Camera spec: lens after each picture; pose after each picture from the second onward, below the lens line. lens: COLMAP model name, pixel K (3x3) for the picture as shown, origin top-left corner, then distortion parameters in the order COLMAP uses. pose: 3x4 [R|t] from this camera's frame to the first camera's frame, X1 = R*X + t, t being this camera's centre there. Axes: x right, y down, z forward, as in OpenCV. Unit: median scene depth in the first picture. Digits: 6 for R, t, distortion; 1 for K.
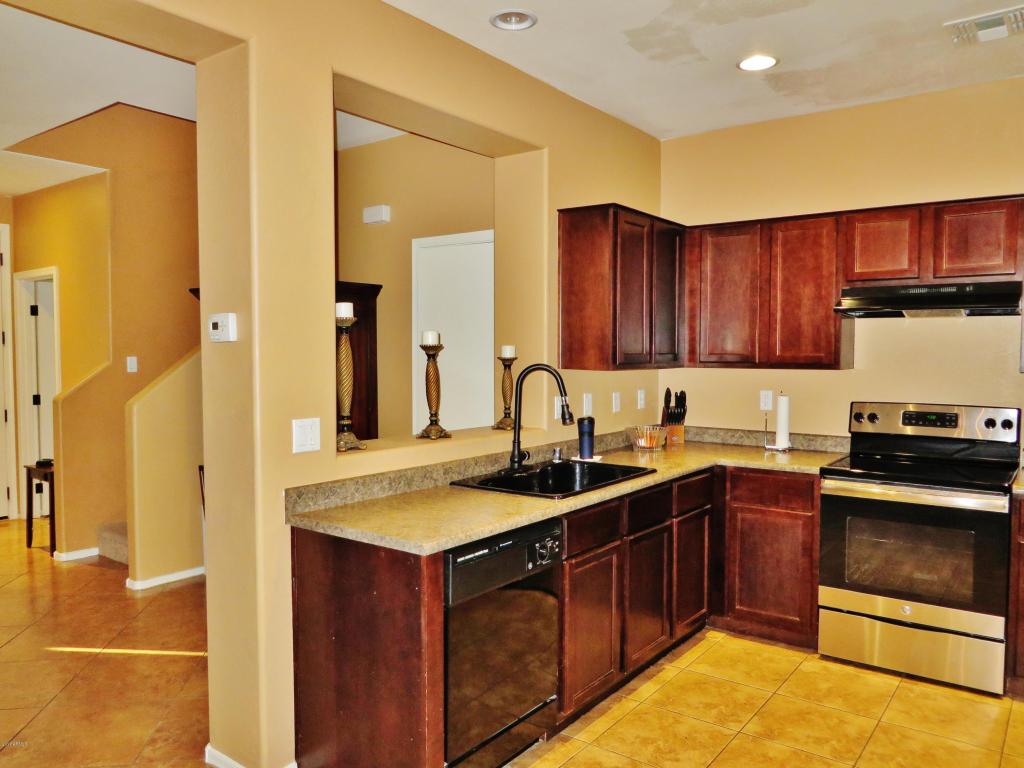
lens RADIAL K [[766.9, 0, 513.2], [0, 766.9, 378.6], [0, 0, 1]] dist [-0.012354, 0.006392]
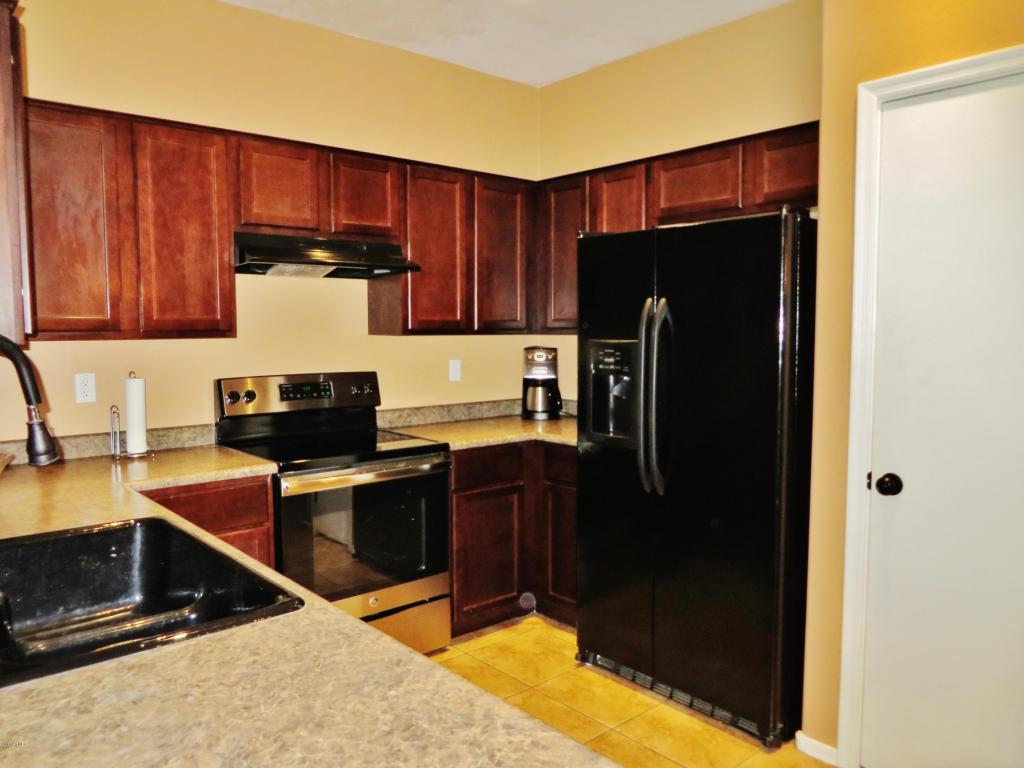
lens RADIAL K [[766.9, 0, 531.9], [0, 766.9, 408.9], [0, 0, 1]] dist [-0.012354, 0.006392]
pose [[0.168783, -0.099509, 0.980617, -0.292746], [0.055704, 0.994264, 0.091306, 0.007001], [-0.984078, 0.039213, 0.173358, 0.555274]]
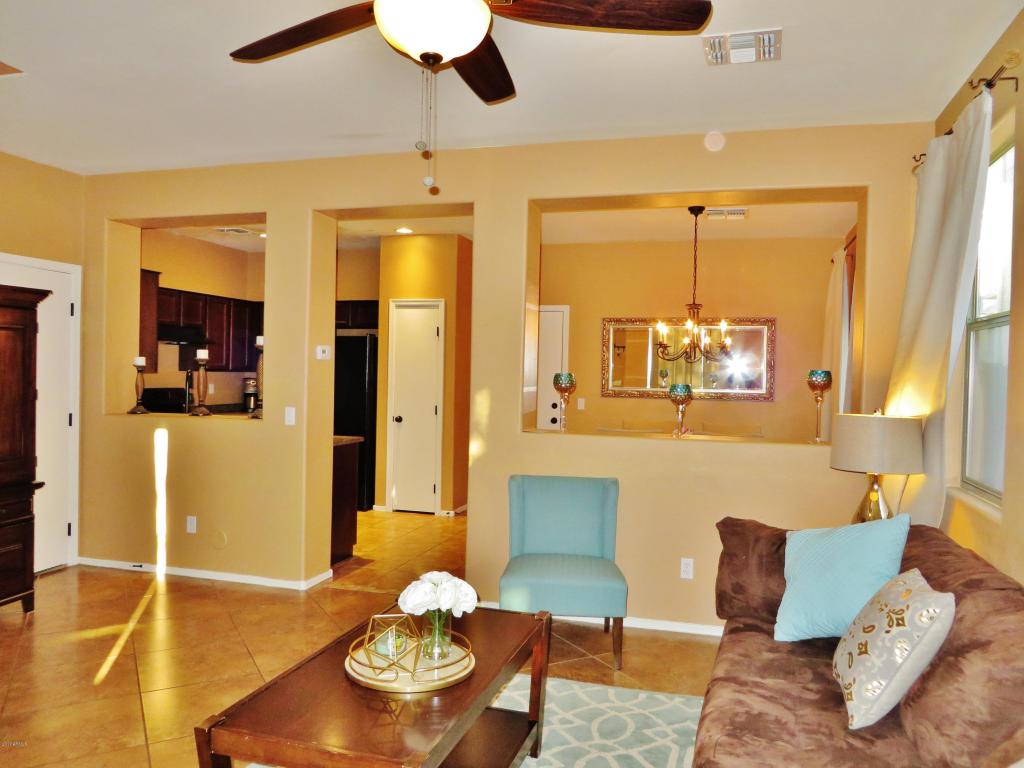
lens RADIAL K [[766.9, 0, 511.7], [0, 766.9, 383.7], [0, 0, 1]] dist [-0.012354, 0.006392]
pose [[-0.349321, -0.016335, 0.936861, -1.590491], [0.025995, 0.999294, 0.027116, -0.004512], [-0.936642, 0.033826, -0.348650, 0.795853]]
